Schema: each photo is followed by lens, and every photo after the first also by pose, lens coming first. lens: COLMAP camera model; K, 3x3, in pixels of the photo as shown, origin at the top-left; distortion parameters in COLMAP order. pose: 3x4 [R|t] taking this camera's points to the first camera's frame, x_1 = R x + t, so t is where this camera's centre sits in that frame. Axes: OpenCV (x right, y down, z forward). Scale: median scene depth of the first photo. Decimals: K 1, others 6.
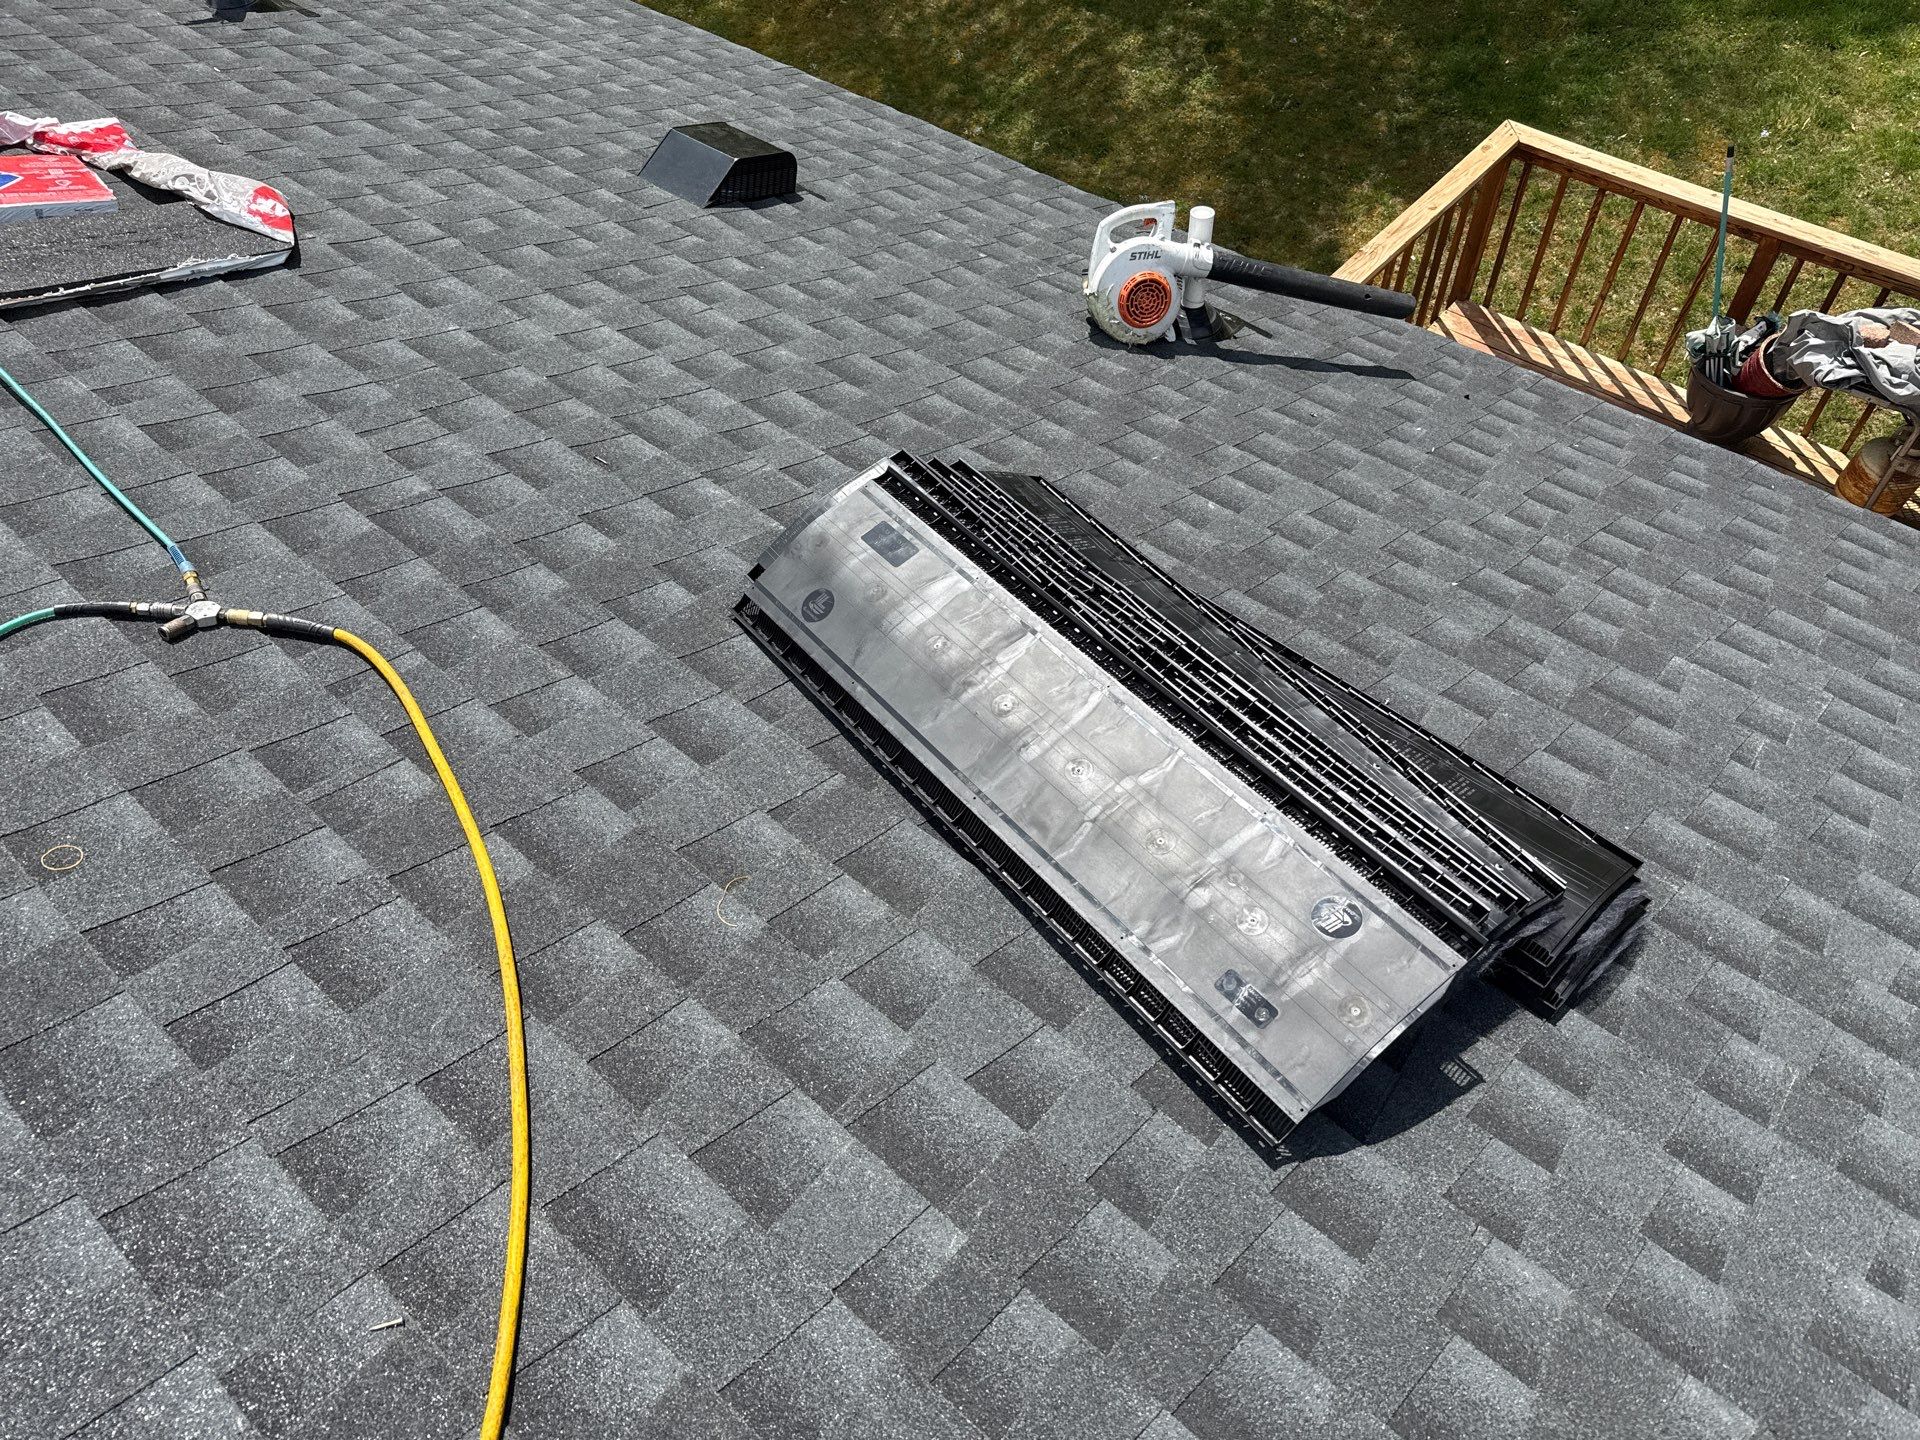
lens RADIAL K [[1357.7, 0, 980.6], [0, 1357.7, 721.9], [0, 0, 1]] dist [0.006781, -0.020179]
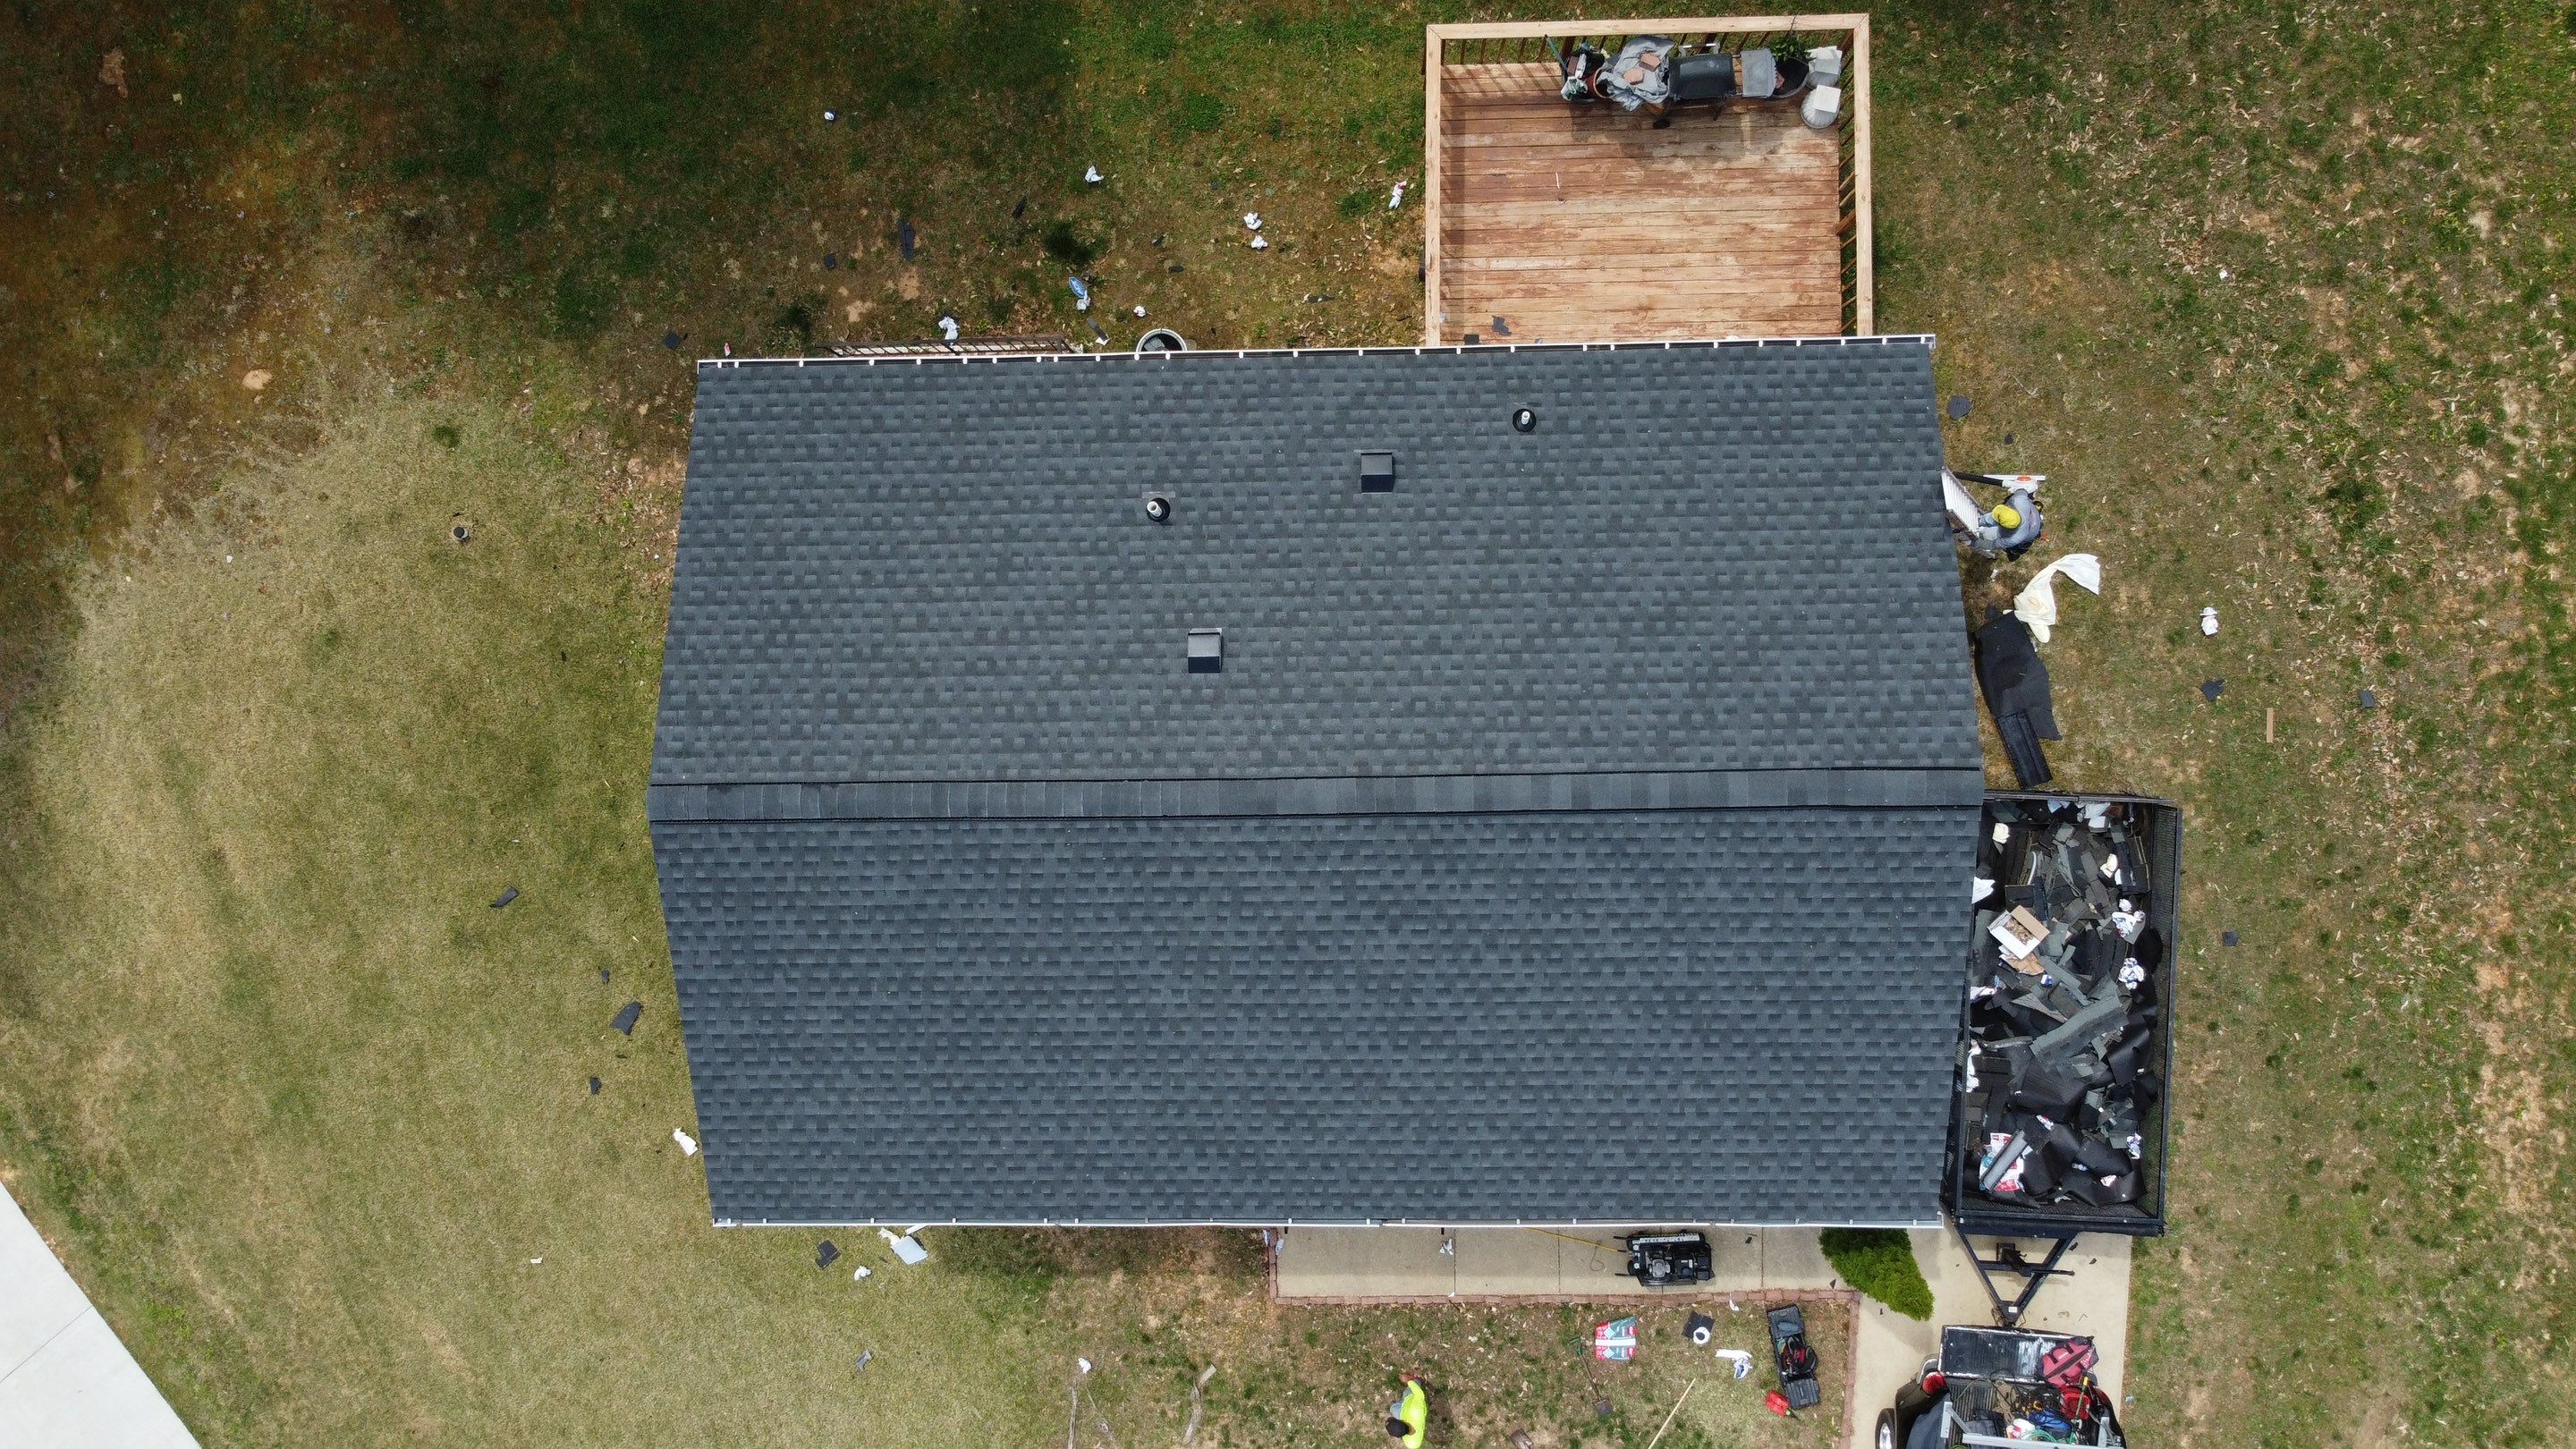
lens RADIAL K [[2011.4, 0, 1287.6], [0, 2011.4, 724.8], [0, 0, 1]] dist [-0.006646, -0.006830]
pose [[0.752847, -0.658084, 0.012099, -1.135386], [0.526259, 0.612876, 0.589436, -4.197515], [-0.395314, -0.437388, 0.807724, -4.230033]]
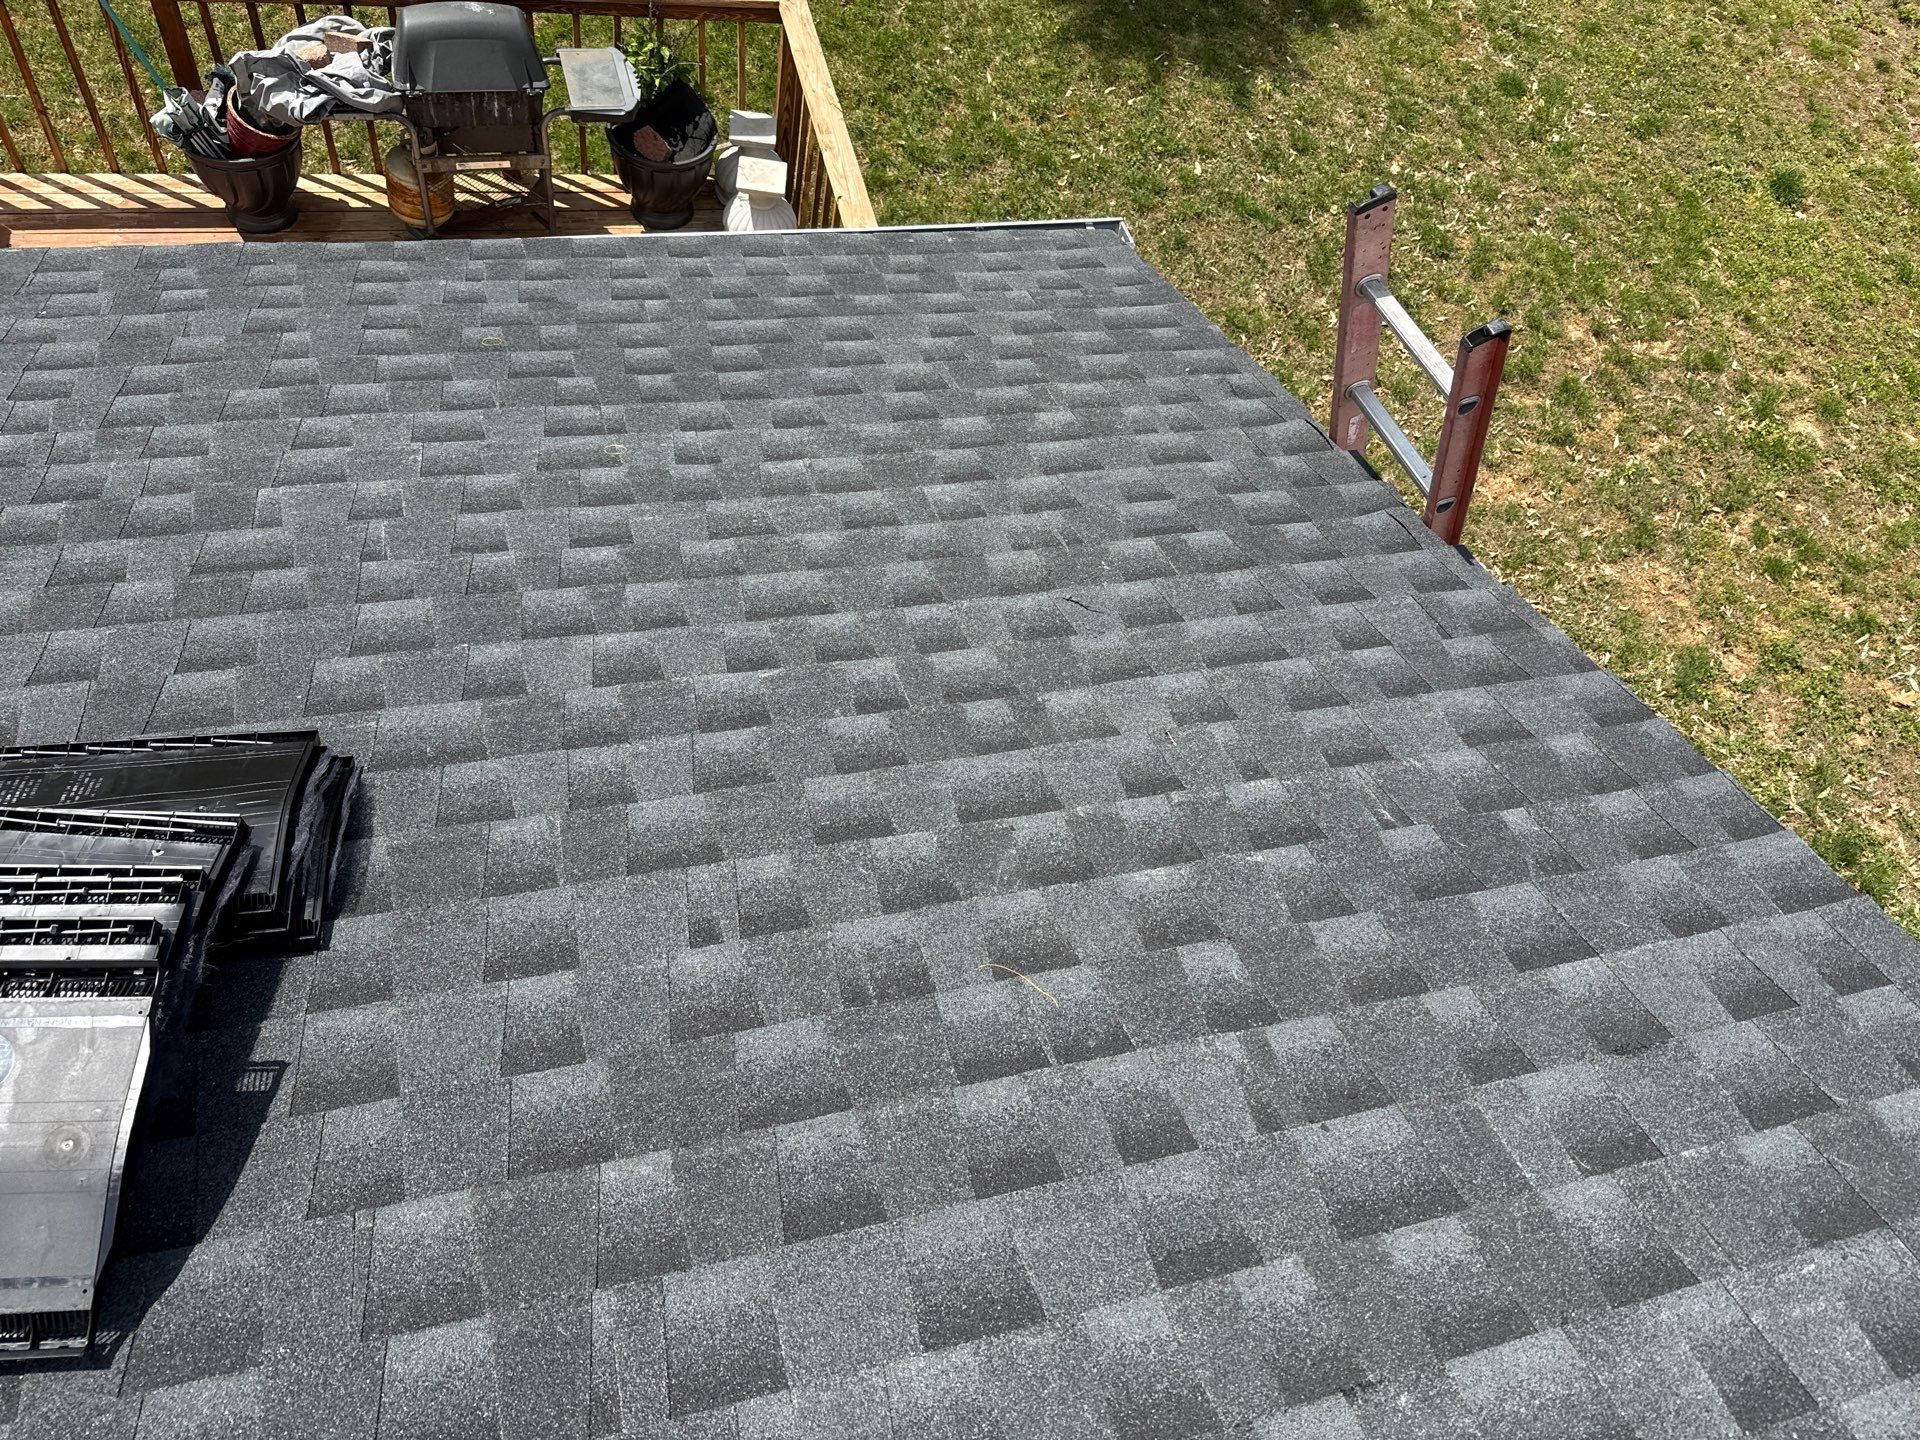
lens RADIAL K [[1357.7, 0, 980.6], [0, 1357.7, 721.9], [0, 0, 1]] dist [0.006781, -0.020179]
pose [[0.551623, -0.605187, 0.573987, 0.160874], [0.509894, 0.789269, 0.342144, 0.010192], [-0.660091, 0.103938, 0.743960, 0.013620]]
